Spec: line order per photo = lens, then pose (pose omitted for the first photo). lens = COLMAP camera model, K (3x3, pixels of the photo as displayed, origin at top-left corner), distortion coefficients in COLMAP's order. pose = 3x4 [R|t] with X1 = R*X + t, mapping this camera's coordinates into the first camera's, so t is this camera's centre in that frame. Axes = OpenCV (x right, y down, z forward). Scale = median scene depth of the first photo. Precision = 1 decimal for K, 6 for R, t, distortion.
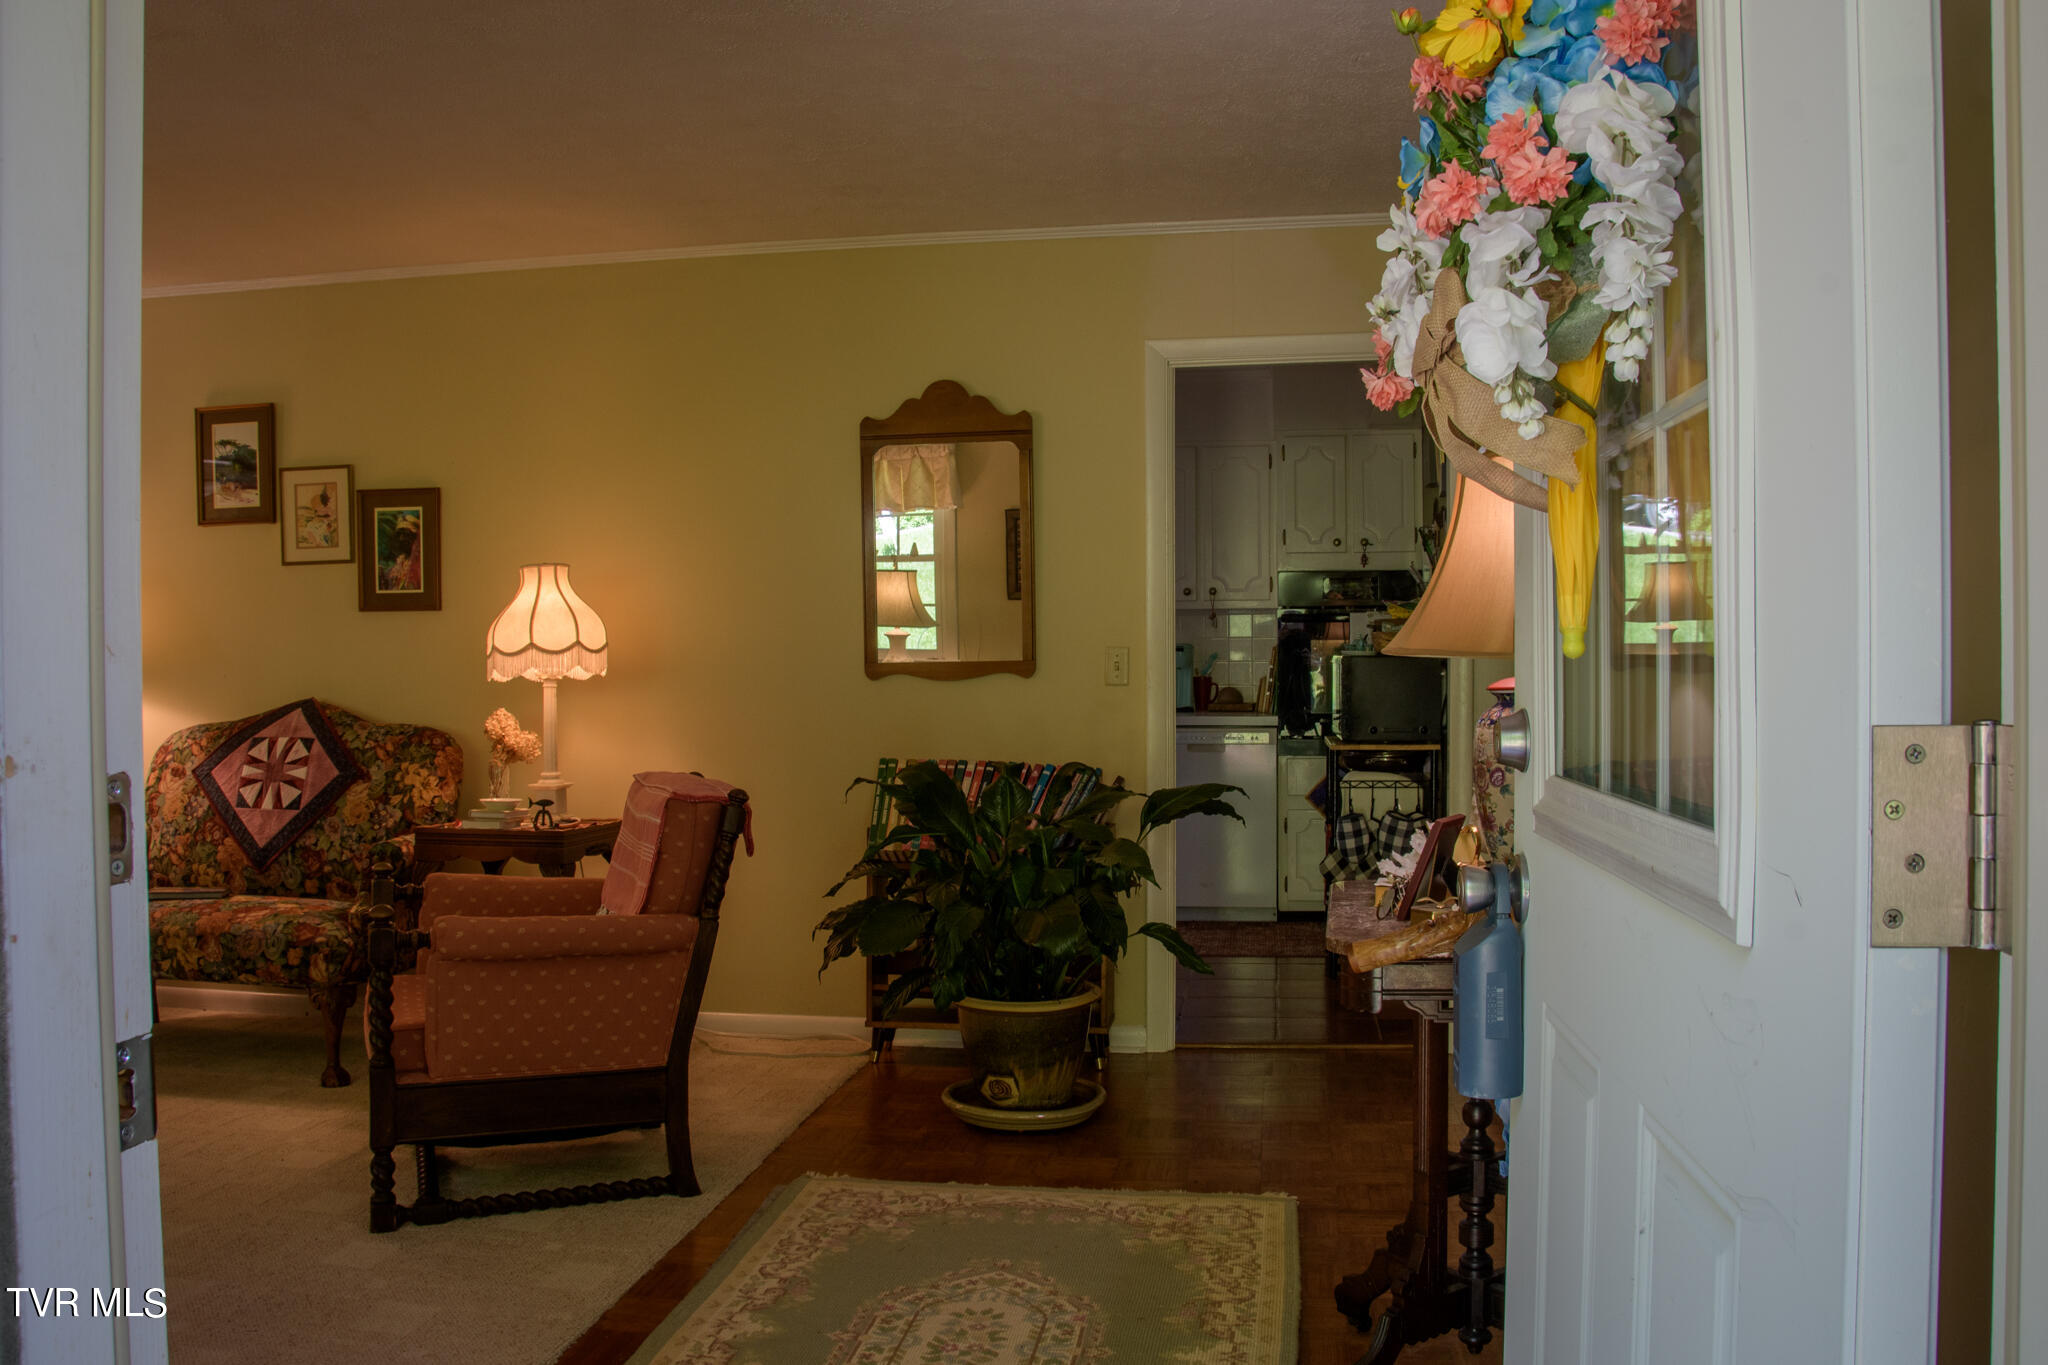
lens RADIAL K [[1683.8, 0, 1025.5], [0, 1683.8, 707.0], [0, 0, 1]] dist [-0.172847, 0.140859]
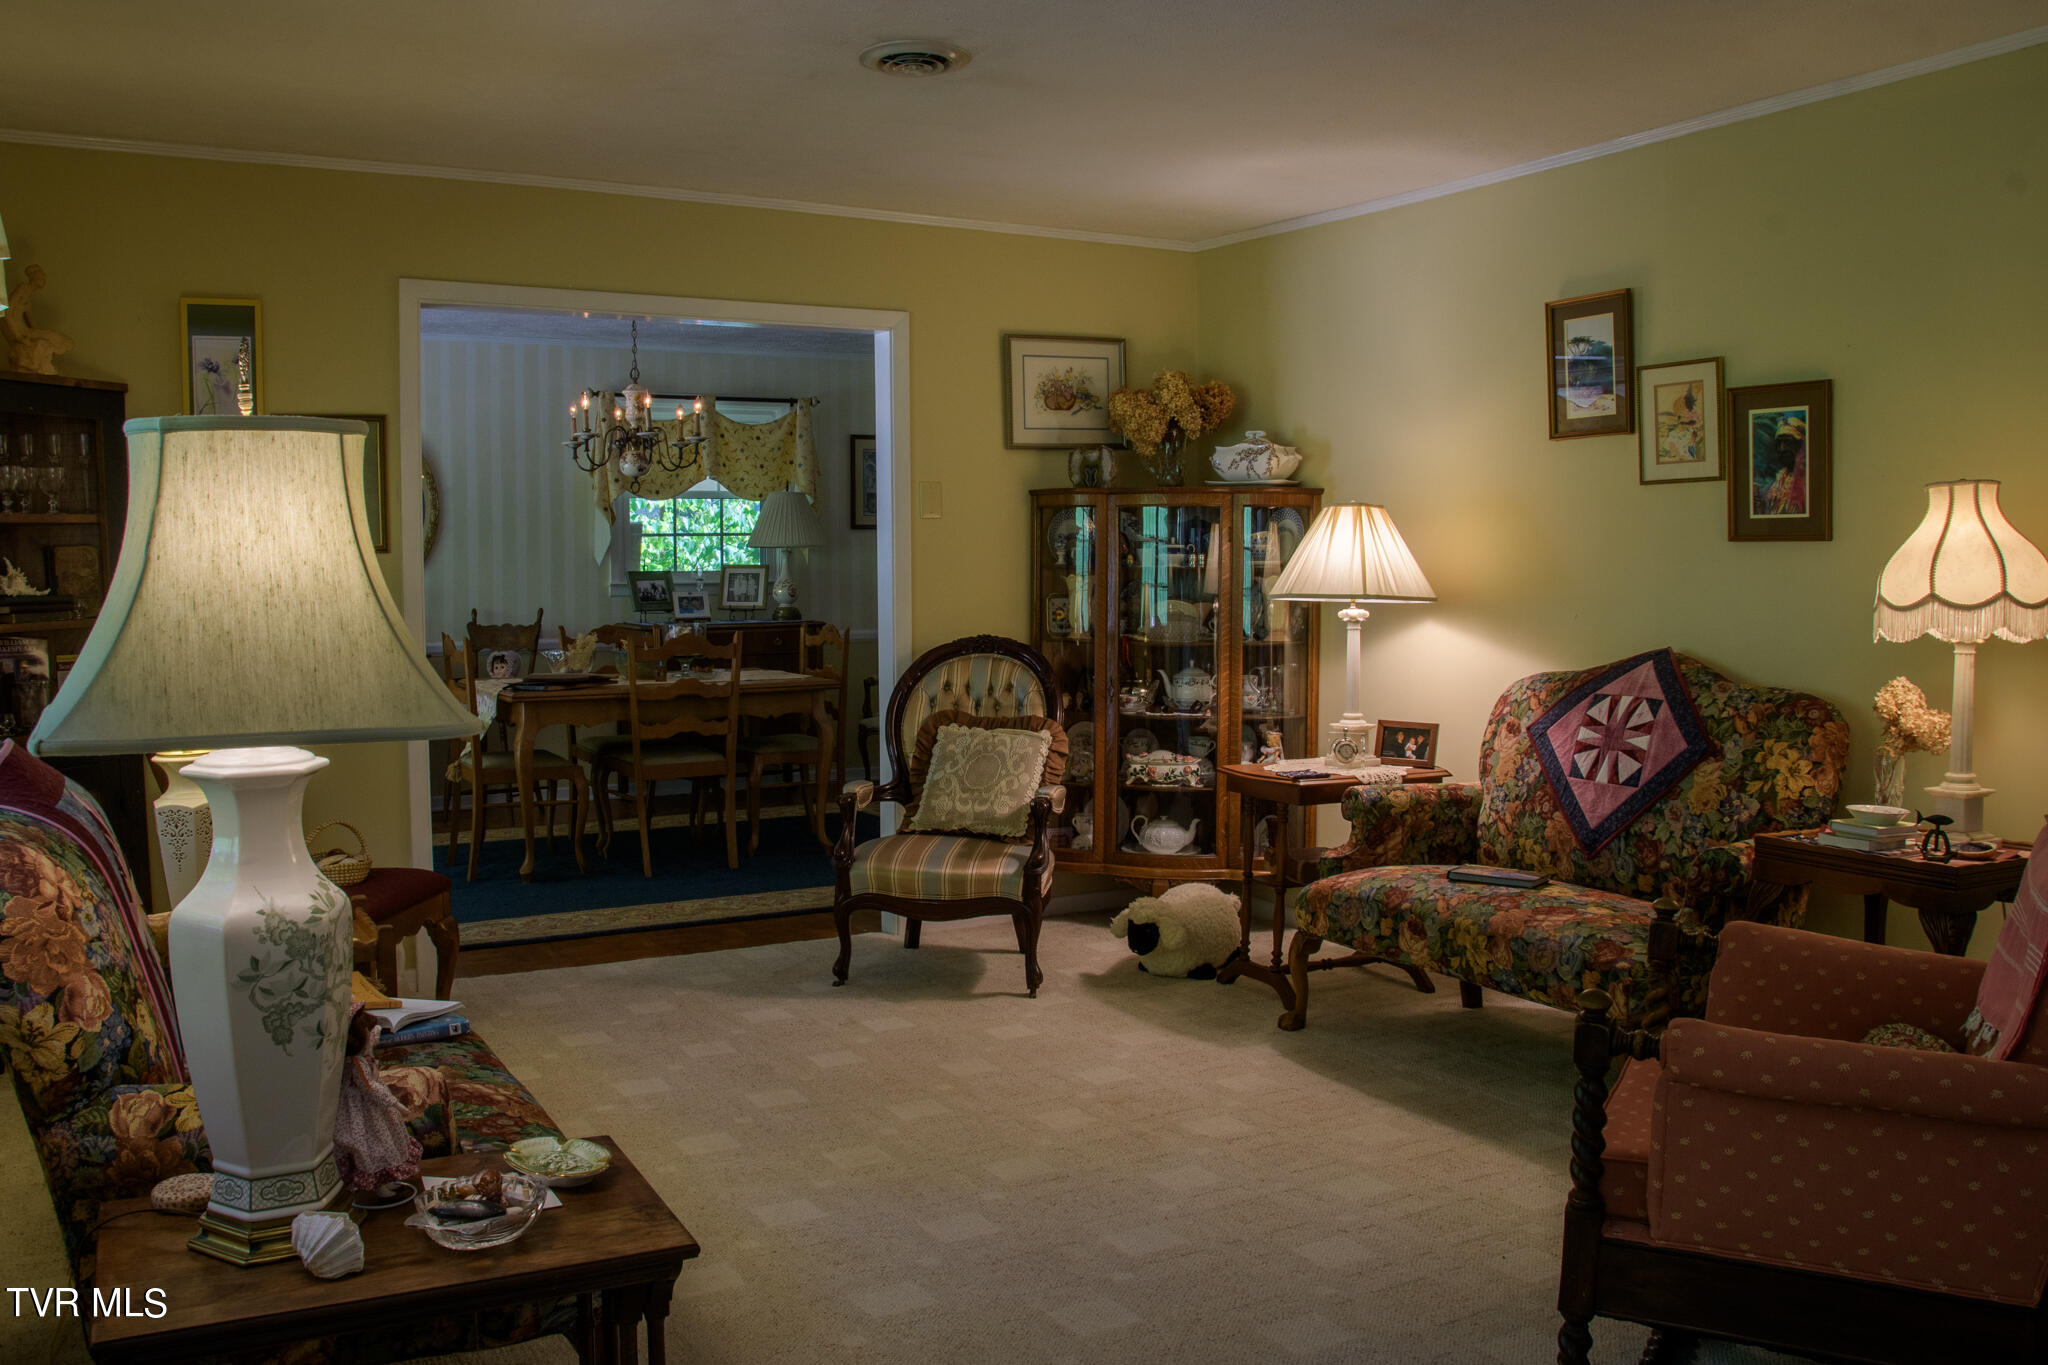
lens RADIAL K [[1669.9, 0, 1022.8], [0, 1669.9, 642.1], [0, 0, 1]] dist [-0.163540, 0.126088]
pose [[0.619435, 0.043581, -0.783837, 0.001424], [-0.016765, 0.998965, 0.042293, -0.038618], [0.784869, -0.013057, 0.619525, 0.253667]]
